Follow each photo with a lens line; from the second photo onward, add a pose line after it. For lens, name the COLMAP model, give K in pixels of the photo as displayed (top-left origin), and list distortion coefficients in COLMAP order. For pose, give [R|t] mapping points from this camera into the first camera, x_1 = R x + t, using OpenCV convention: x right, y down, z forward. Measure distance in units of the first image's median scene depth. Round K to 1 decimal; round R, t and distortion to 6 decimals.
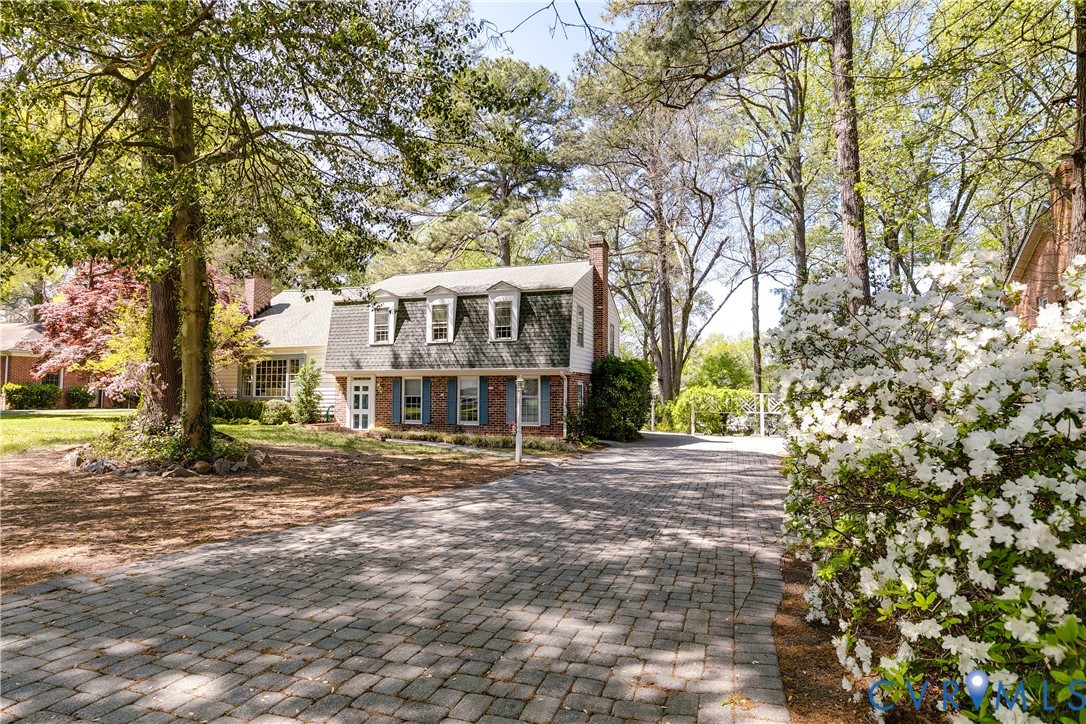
lens RADIAL K [[567.2, 0, 543.0], [0, 567.2, 362.0], [0, 0, 1]] dist [-0.000206, 0.000019]
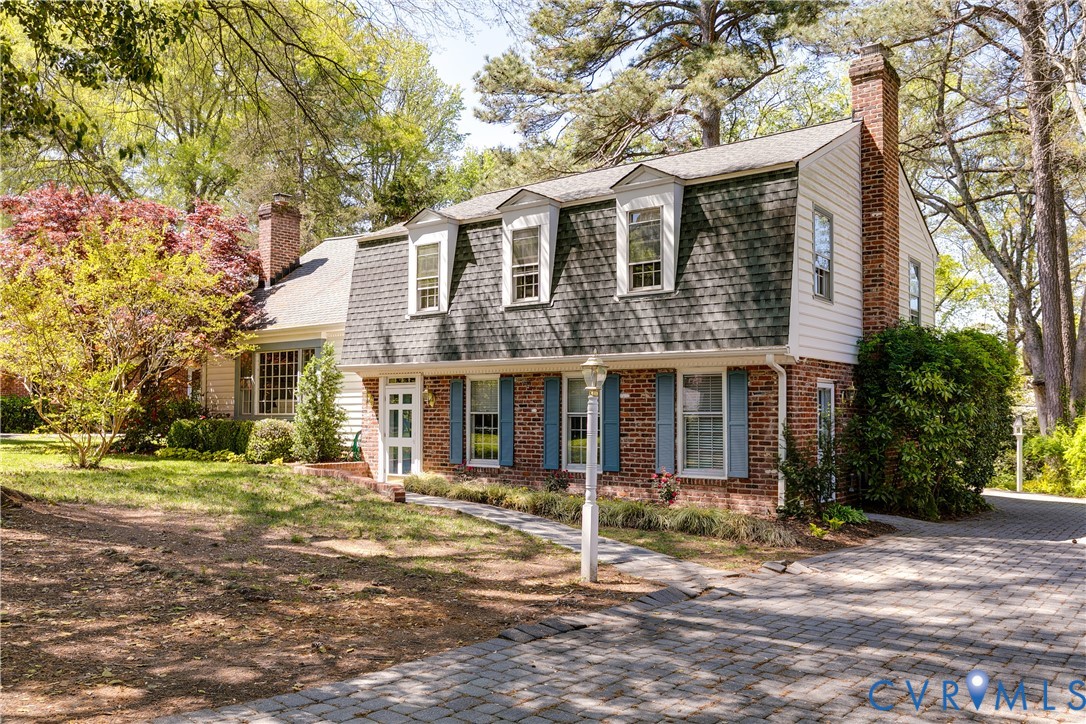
lens RADIAL K [[865.4, 0, 542.8], [0, 865.4, 384.9], [0, 0, 1]] dist [0.004041, 0.000751]
pose [[0.947873, -0.008926, -0.318525, 0.068083], [0.015302, 0.999729, 0.017519, 0.021632], [0.318282, -0.021480, 0.947753, 0.271644]]
